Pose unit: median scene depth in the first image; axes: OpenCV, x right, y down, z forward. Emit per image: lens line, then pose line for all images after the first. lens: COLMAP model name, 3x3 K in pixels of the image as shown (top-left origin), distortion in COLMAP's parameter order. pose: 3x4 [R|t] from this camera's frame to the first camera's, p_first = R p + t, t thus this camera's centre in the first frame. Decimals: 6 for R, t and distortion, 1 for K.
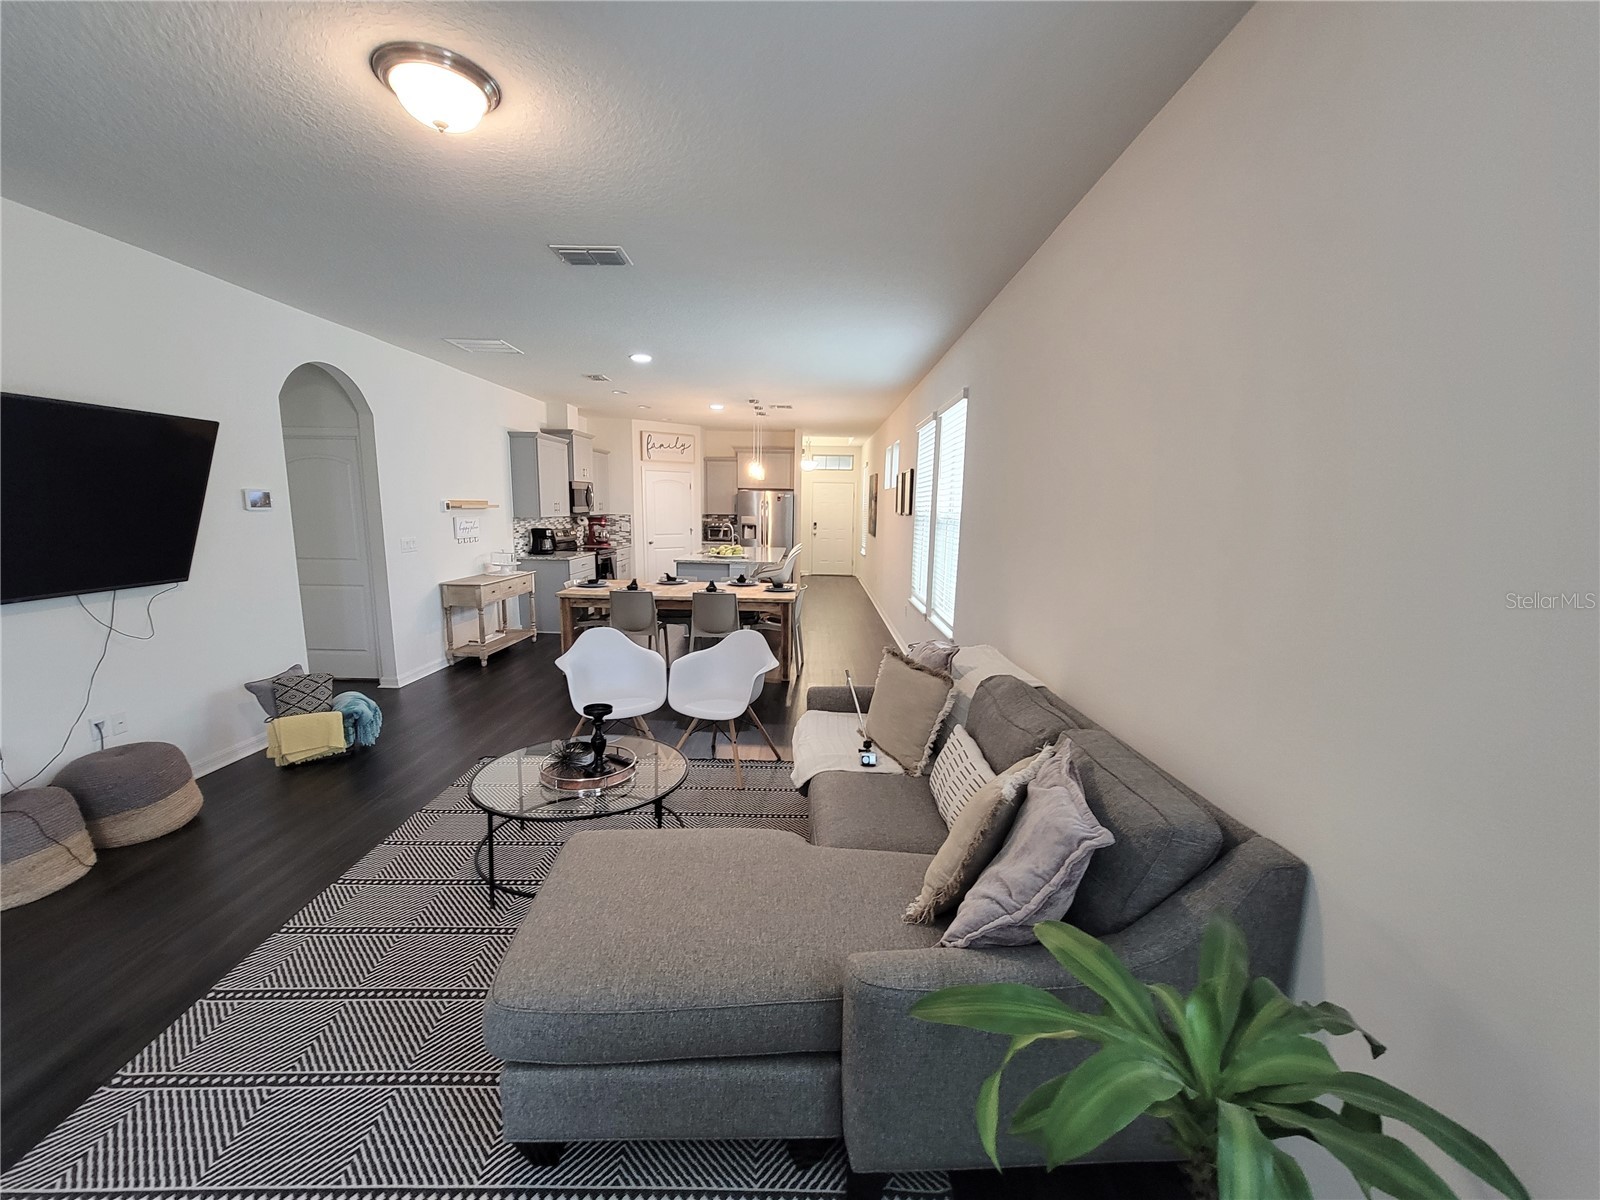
lens RADIAL K [[649.8, 0, 794.2], [0, 649.8, 607.4], [0, 0, 1]] dist [-0.000748, -0.000027]
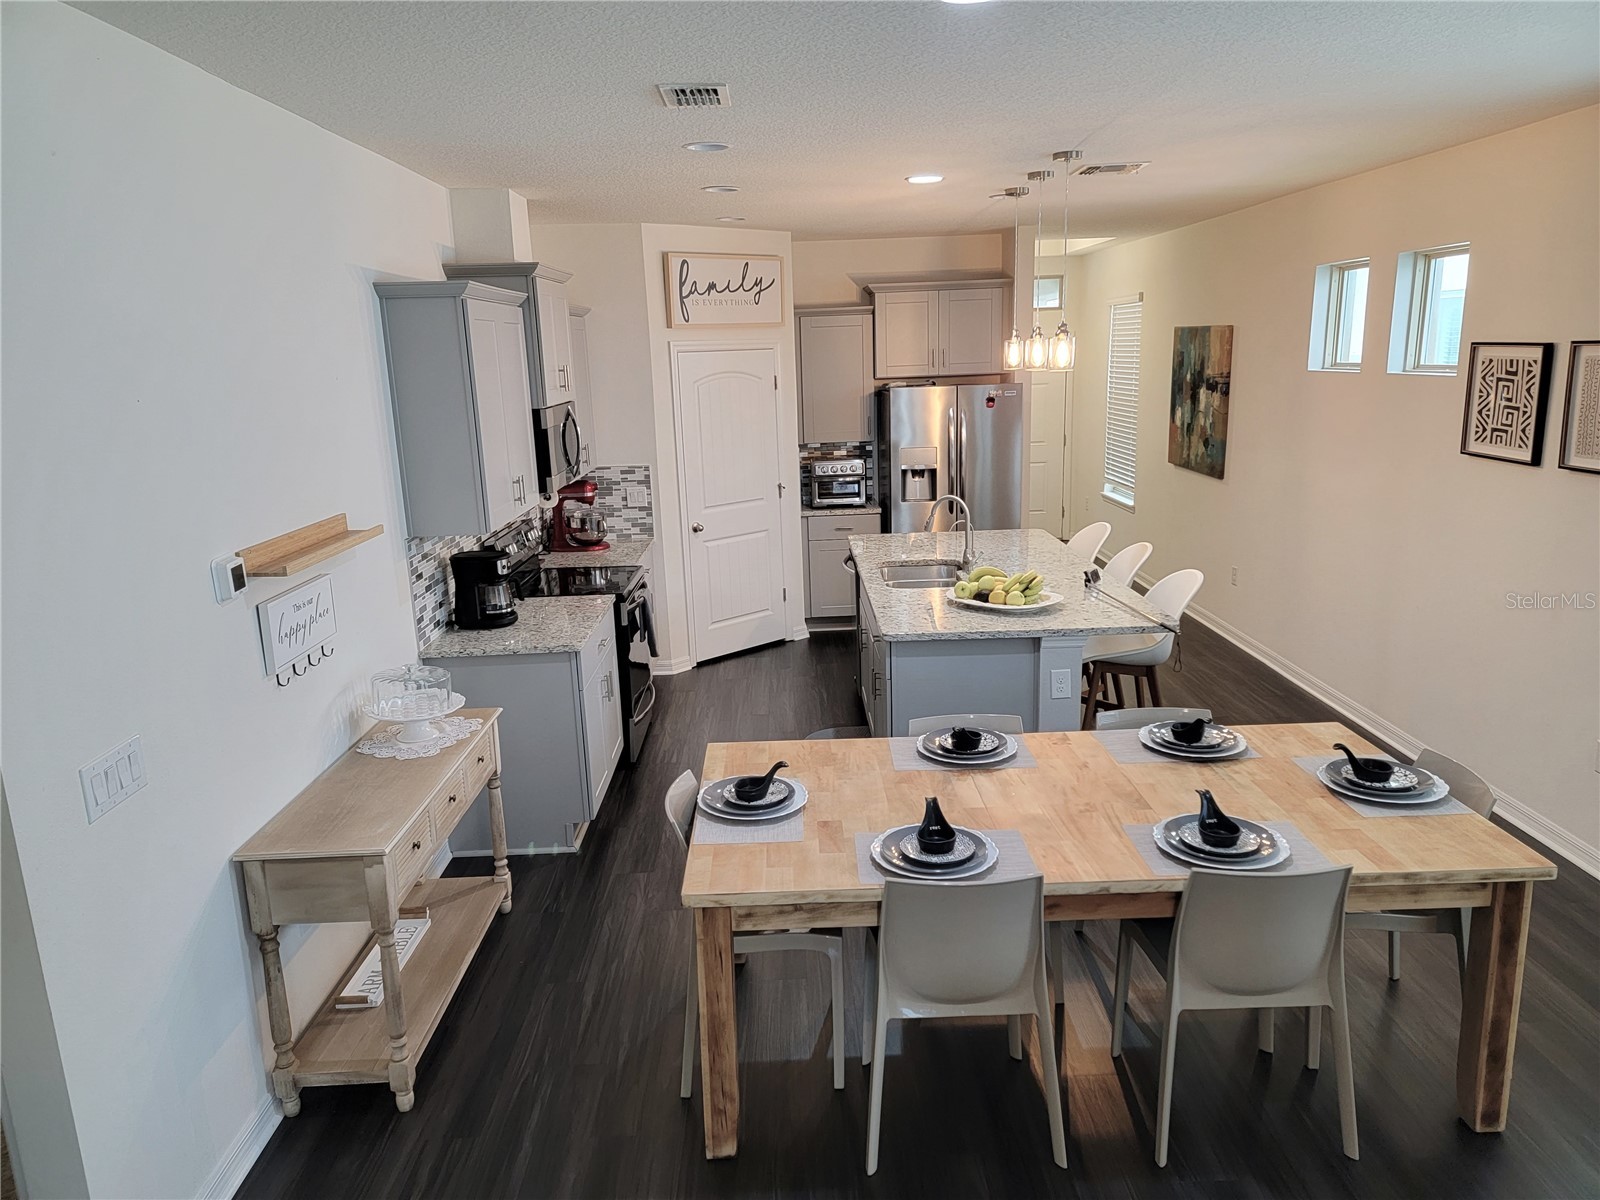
lens RADIAL K [[1103.5, 0, 800.0], [0, 1103.5, 600.0], [0, 0, 1]] dist [0.060864, -0.000098]
pose [[0.997976, -0.052526, 0.035843, -0.219111], [0.049939, 0.996325, 0.069588, -0.120155], [-0.039366, -0.067657, 0.996932, 0.358587]]
